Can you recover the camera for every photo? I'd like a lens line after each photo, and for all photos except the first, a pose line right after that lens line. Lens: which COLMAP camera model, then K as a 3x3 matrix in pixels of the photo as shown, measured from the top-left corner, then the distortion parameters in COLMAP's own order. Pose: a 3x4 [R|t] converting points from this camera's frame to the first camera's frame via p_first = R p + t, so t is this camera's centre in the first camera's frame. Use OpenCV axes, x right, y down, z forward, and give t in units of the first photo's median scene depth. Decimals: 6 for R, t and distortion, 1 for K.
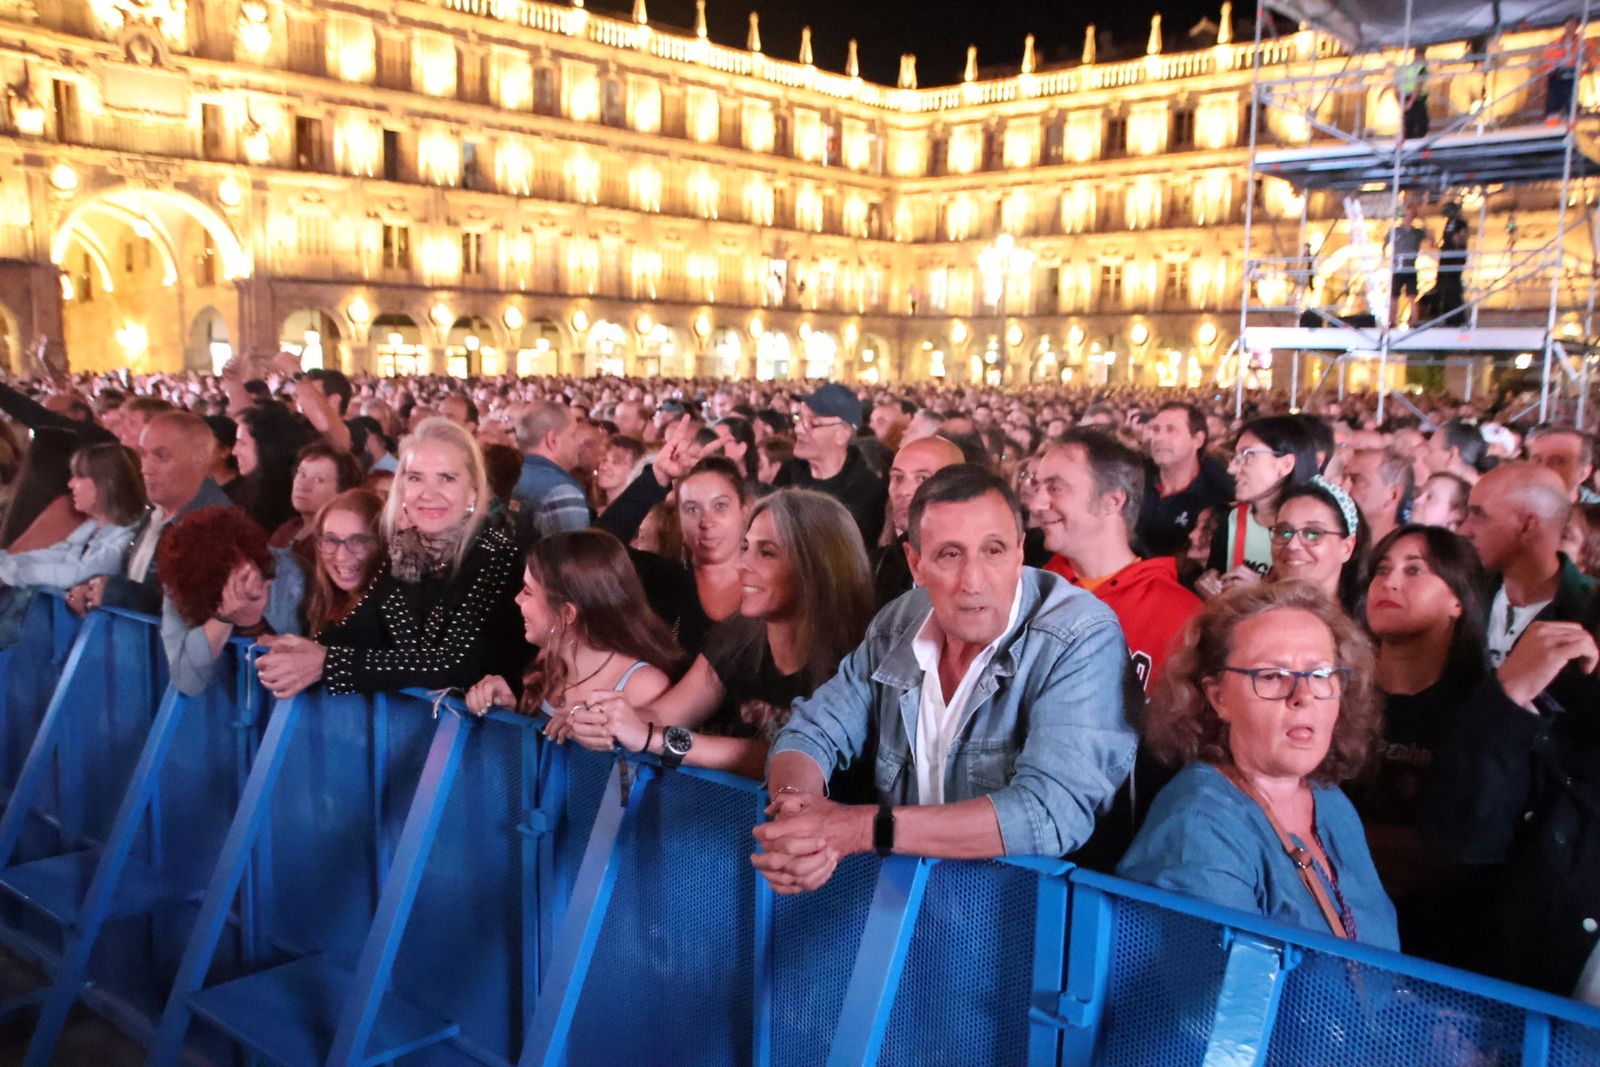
lens RADIAL K [[1351.8, 0, 815.1], [0, 1351.8, 574.0], [0, 0, 1]] dist [-0.137973, 0.176917]
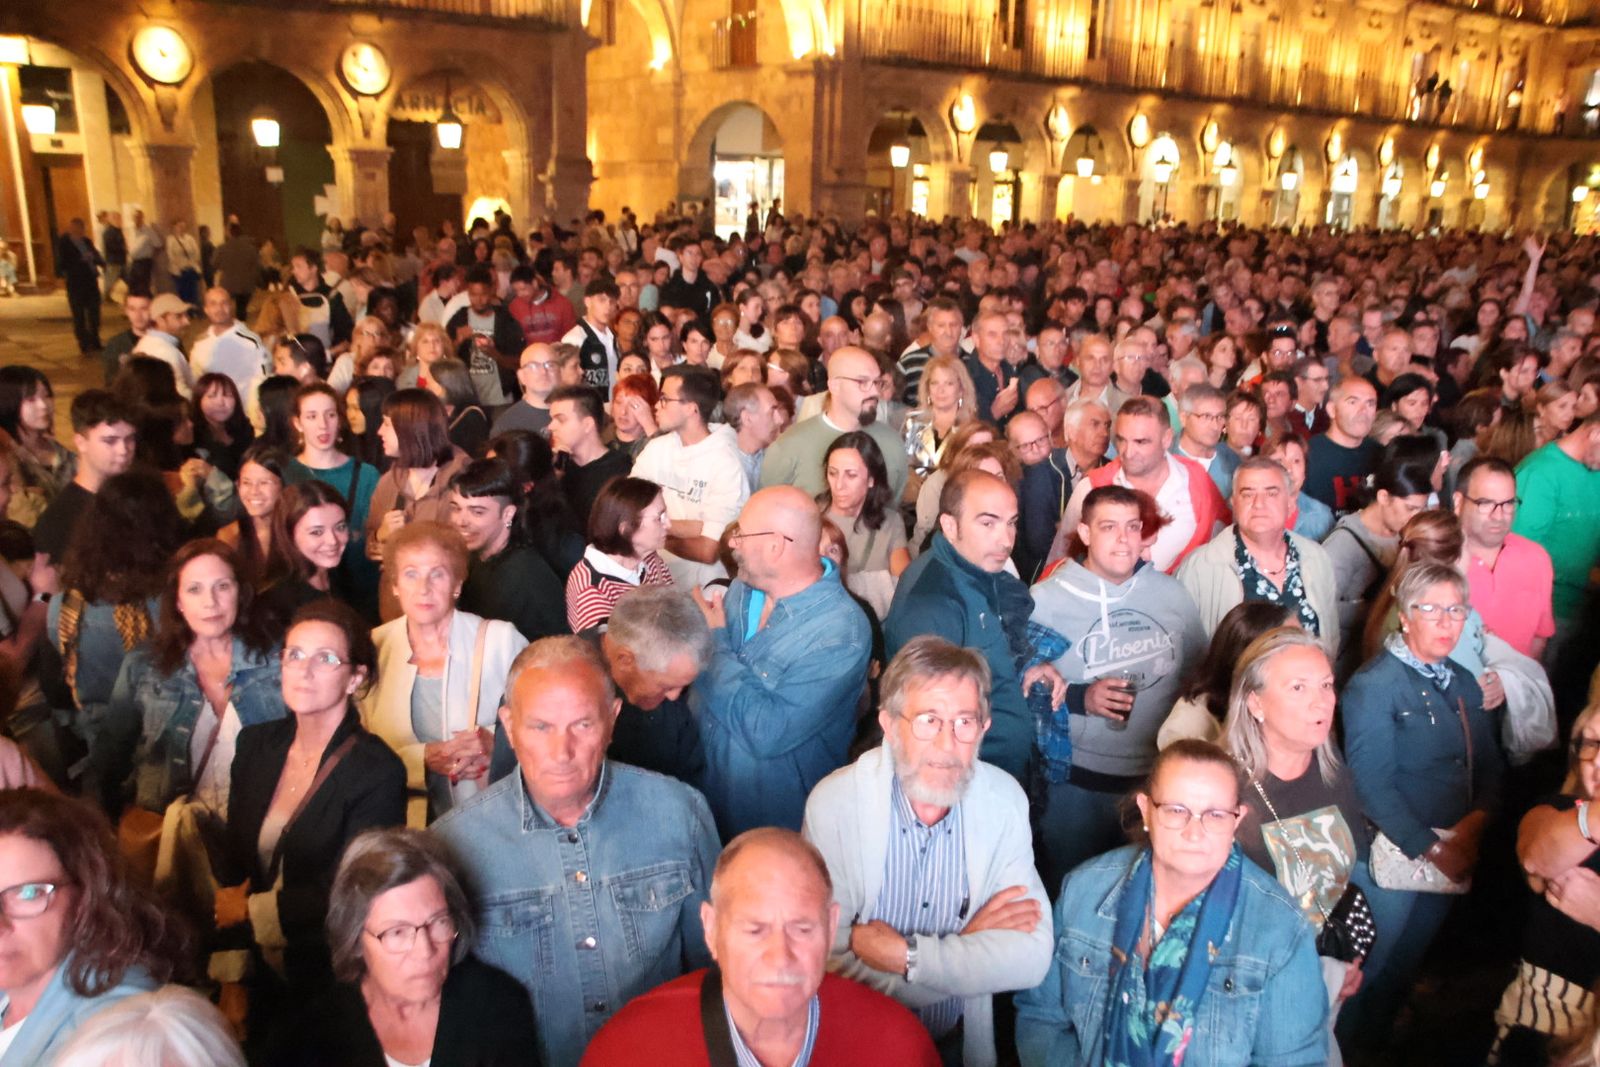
lens RADIAL K [[1351.8, 0, 801.3], [0, 1351.8, 563.9], [0, 0, 1]] dist [-0.137973, 0.176917]
pose [[0.993532, 0.040936, -0.105915, -0.285234], [-0.026931, 0.991091, 0.130435, -0.053654], [0.110311, -0.126739, 0.985783, 0.274224]]
